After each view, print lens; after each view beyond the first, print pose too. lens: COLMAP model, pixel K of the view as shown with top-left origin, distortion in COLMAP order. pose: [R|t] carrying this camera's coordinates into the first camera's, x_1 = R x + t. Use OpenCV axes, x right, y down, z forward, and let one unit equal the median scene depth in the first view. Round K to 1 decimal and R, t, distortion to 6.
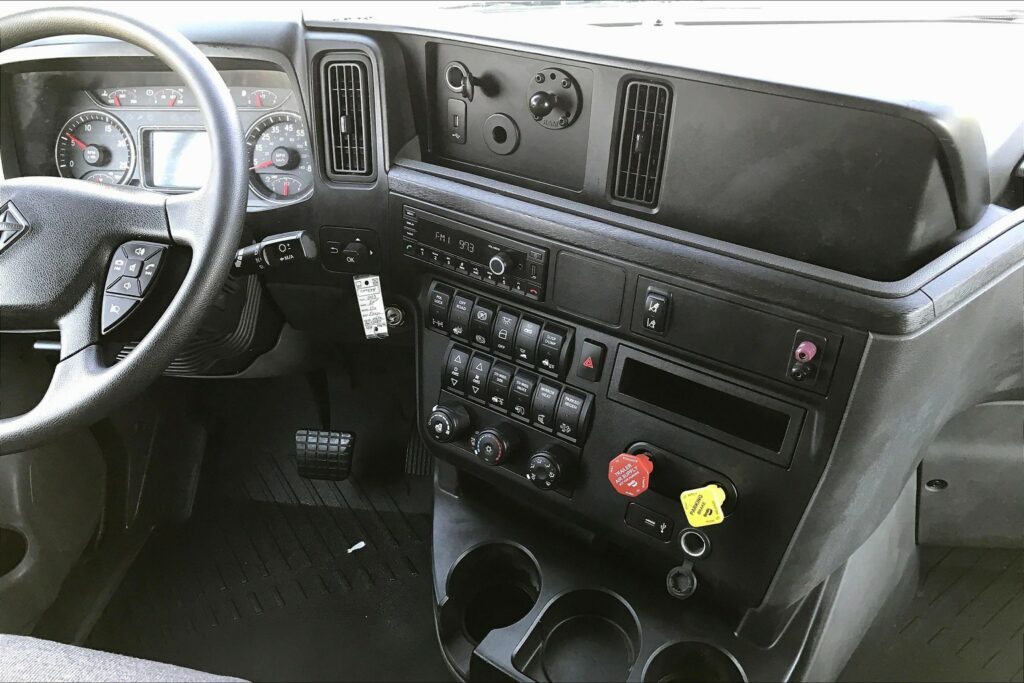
lens RADIAL K [[827.5, 0, 514.9], [0, 827.5, 330.4], [0, 0, 1]] dist [0.069768, -0.150308]
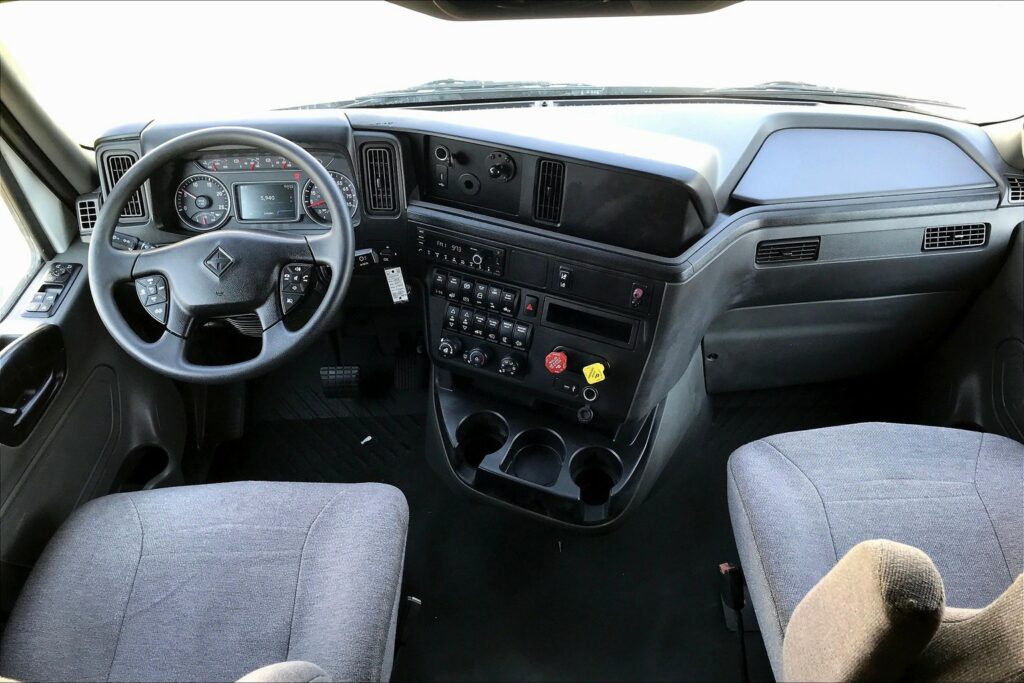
lens RADIAL K [[827.5, 0, 514.9], [0, 827.5, 330.4], [0, 0, 1]] dist [0.069768, -0.150308]
pose [[0.981098, -0.089909, 0.171356, -0.251461], [0.077254, 0.993864, 0.079156, -0.055714], [-0.177421, -0.064422, 0.982024, -0.785500]]
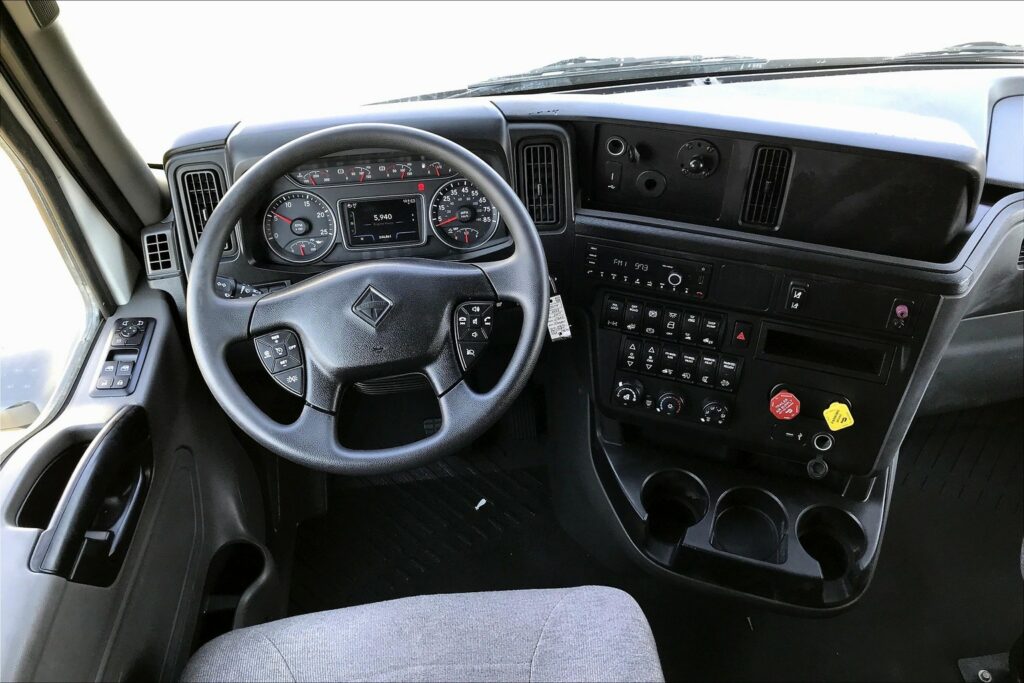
lens RADIAL K [[823.2, 0, 512.0], [0, 823.2, 341.5], [0, 0, 1]] dist [0.041989, -0.055370]
pose [[0.960047, -0.153892, 0.233724, -0.599578], [0.136212, 0.986575, 0.090091, -0.129923], [-0.244451, -0.054655, 0.968120, -0.299319]]
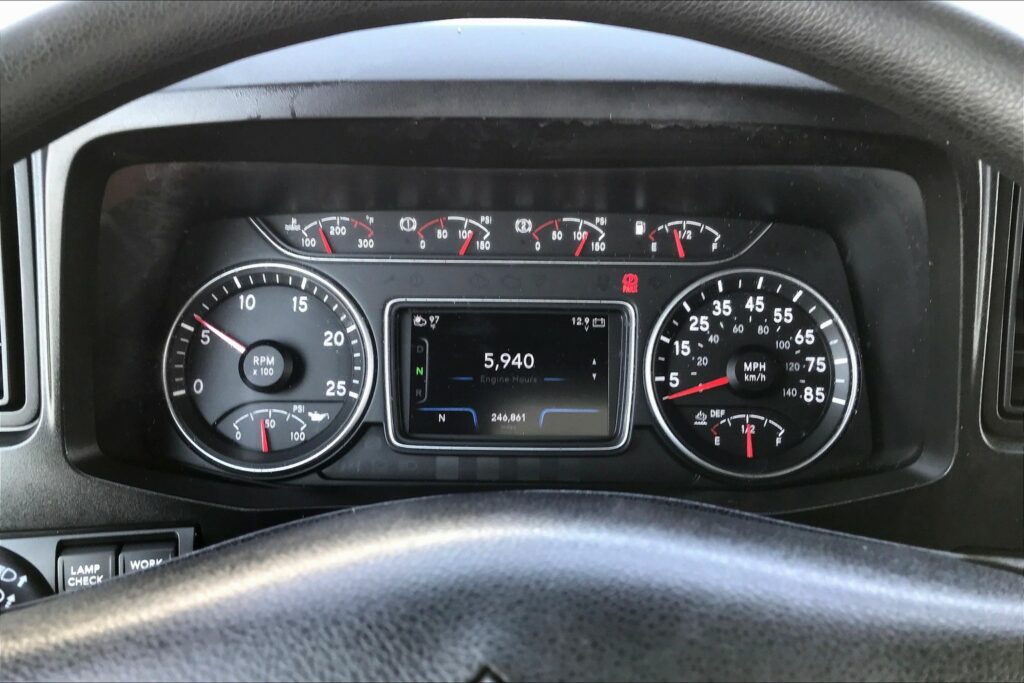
lens RADIAL K [[823.2, 0, 512.0], [0, 823.2, 341.5], [0, 0, 1]] dist [0.041989, -0.055370]
pose [[0.983033, -0.009232, 0.183195, -0.535866], [0.041548, 0.983982, -0.173358, -0.170159], [-0.178660, 0.178028, 0.967671, 0.671641]]
